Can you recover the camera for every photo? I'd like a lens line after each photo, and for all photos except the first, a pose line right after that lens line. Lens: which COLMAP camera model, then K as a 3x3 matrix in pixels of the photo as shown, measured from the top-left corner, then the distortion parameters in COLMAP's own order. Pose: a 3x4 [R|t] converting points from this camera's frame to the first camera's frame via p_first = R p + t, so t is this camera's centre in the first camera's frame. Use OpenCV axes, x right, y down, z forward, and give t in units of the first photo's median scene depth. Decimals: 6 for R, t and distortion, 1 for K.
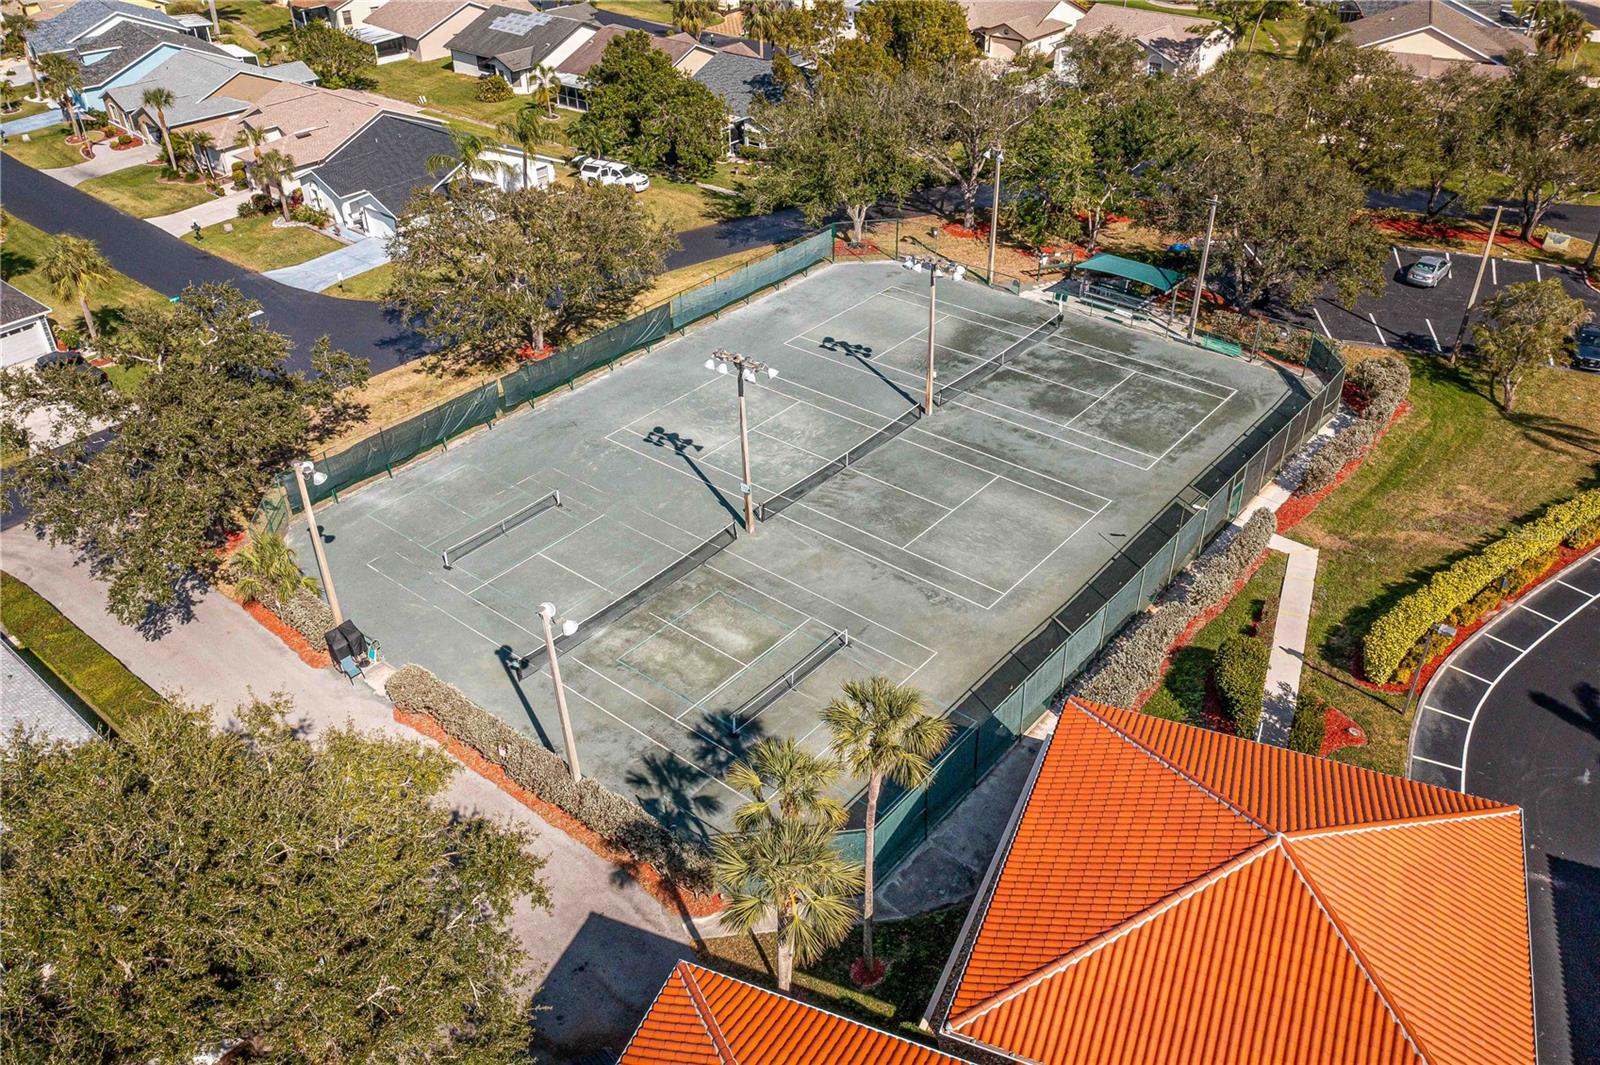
lens RADIAL K [[1277.8, 0, 800.0], [0, 1277.8, 532.5], [0, 0, 1]] dist [-0.001087, -0.000551]
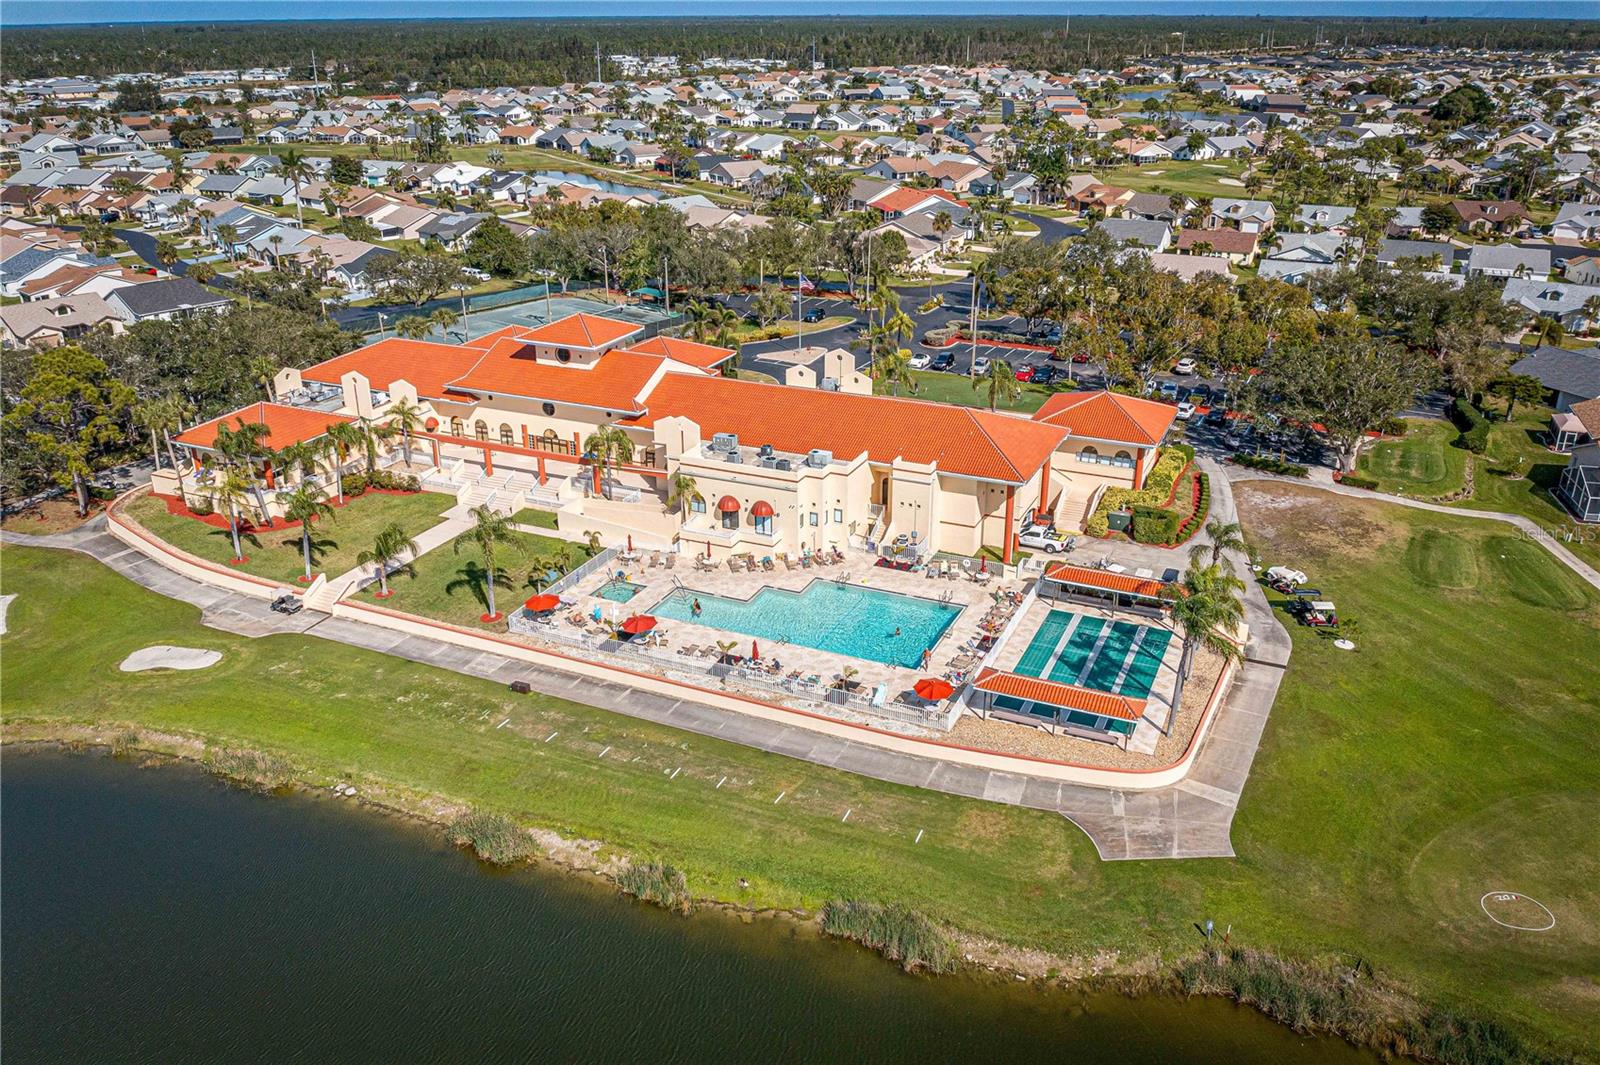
lens RADIAL K [[1277.8, 0, 800.0], [0, 1277.8, 532.5], [0, 0, 1]] dist [-0.001087, -0.000551]
pose [[0.999487, 0.024543, -0.020585, 0.467636], [-0.028085, 0.980472, -0.194644, 0.565761], [0.015406, 0.195123, 0.980658, -1.067618]]
